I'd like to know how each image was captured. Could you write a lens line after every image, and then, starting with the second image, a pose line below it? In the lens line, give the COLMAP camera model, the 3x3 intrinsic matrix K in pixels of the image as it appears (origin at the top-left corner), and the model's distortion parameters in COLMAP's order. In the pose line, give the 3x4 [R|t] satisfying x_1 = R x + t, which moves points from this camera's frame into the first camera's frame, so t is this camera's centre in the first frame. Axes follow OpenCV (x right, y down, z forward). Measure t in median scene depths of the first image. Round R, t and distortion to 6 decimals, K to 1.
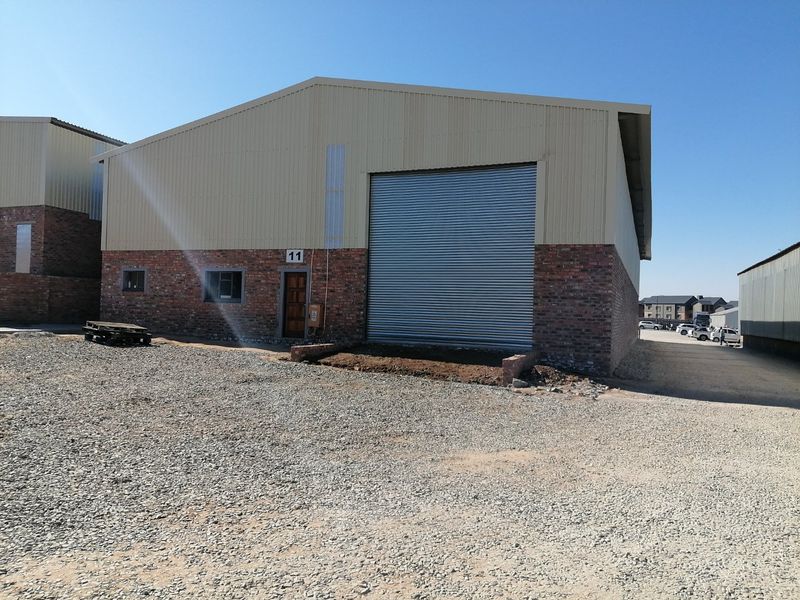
lens RADIAL K [[596.3, 0, 400.0], [0, 596.3, 300.0], [0, 0, 1]] dist [0.037354, -0.069886]
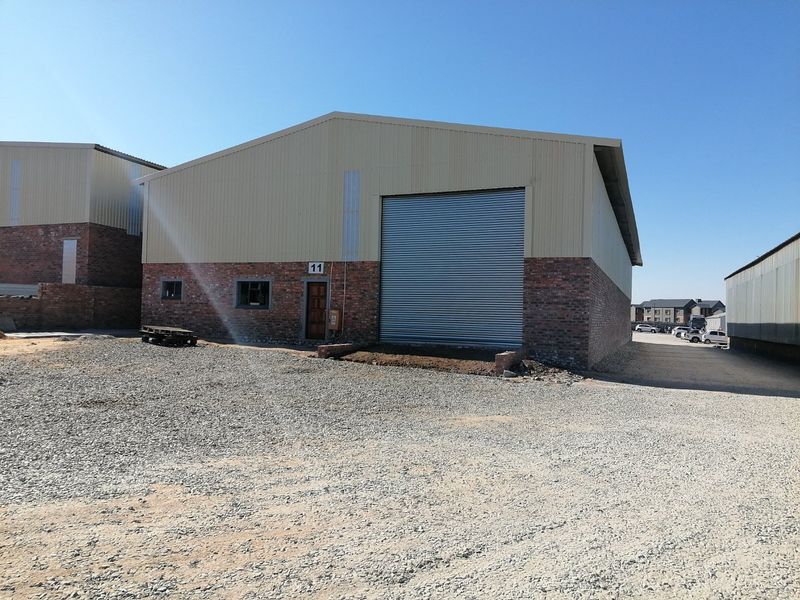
lens RADIAL K [[596.3, 0, 400.0], [0, 596.3, 300.0], [0, 0, 1]] dist [0.037354, -0.069886]
pose [[0.999979, -0.005864, -0.002812, -0.012792], [0.005840, 0.999949, -0.008187, -0.001840], [0.002860, 0.008170, 0.999963, -0.150427]]
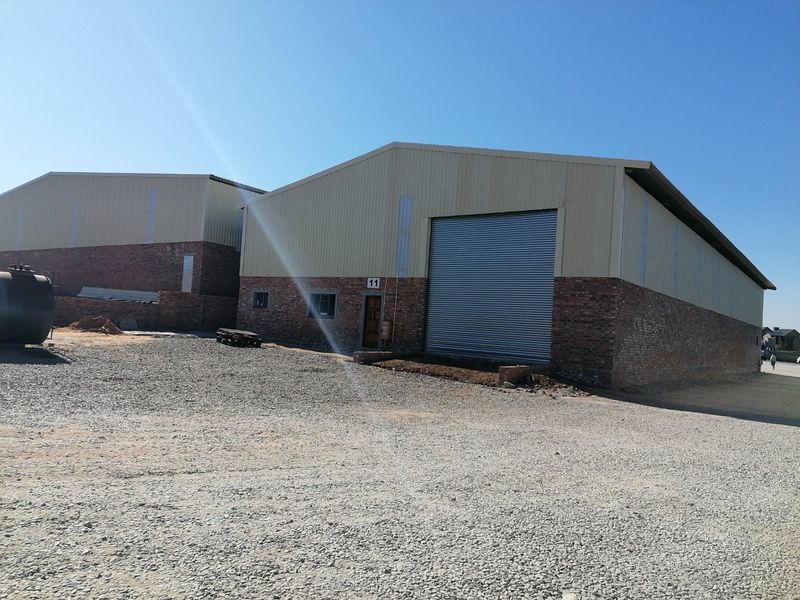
lens RADIAL K [[596.3, 0, 400.0], [0, 596.3, 300.0], [0, 0, 1]] dist [0.037354, -0.069886]
pose [[0.970106, 0.021334, -0.241741, 0.191420], [-0.030795, 0.998898, -0.035427, 0.005693], [0.240719, 0.041812, 0.969694, -0.216683]]
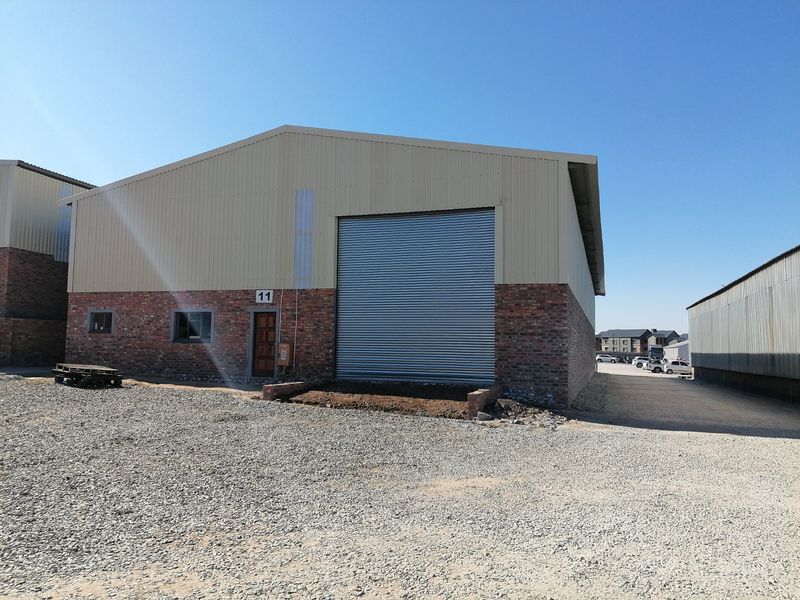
lens RADIAL K [[596.3, 0, 400.0], [0, 596.3, 300.0], [0, 0, 1]] dist [0.037354, -0.069886]
pose [[0.997935, -0.009056, 0.063587, -0.009407], [0.012912, 0.998085, -0.060496, -0.002610], [-0.062918, 0.061192, 0.996141, -0.038174]]
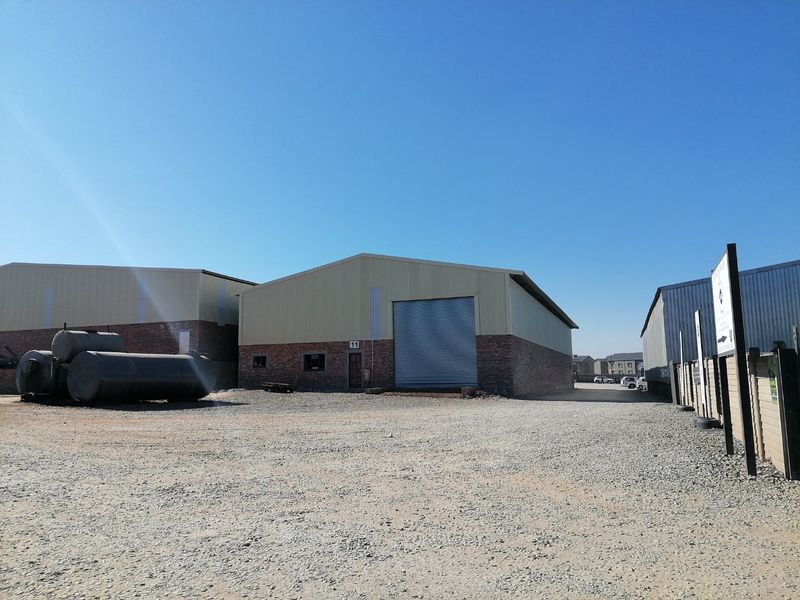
lens RADIAL K [[596.3, 0, 400.0], [0, 596.3, 300.0], [0, 0, 1]] dist [0.037354, -0.069886]
pose [[0.998244, -0.041816, 0.041953, -0.108472], [0.046299, 0.992598, -0.112278, 0.006215], [-0.036947, 0.114023, 0.992791, -0.958975]]
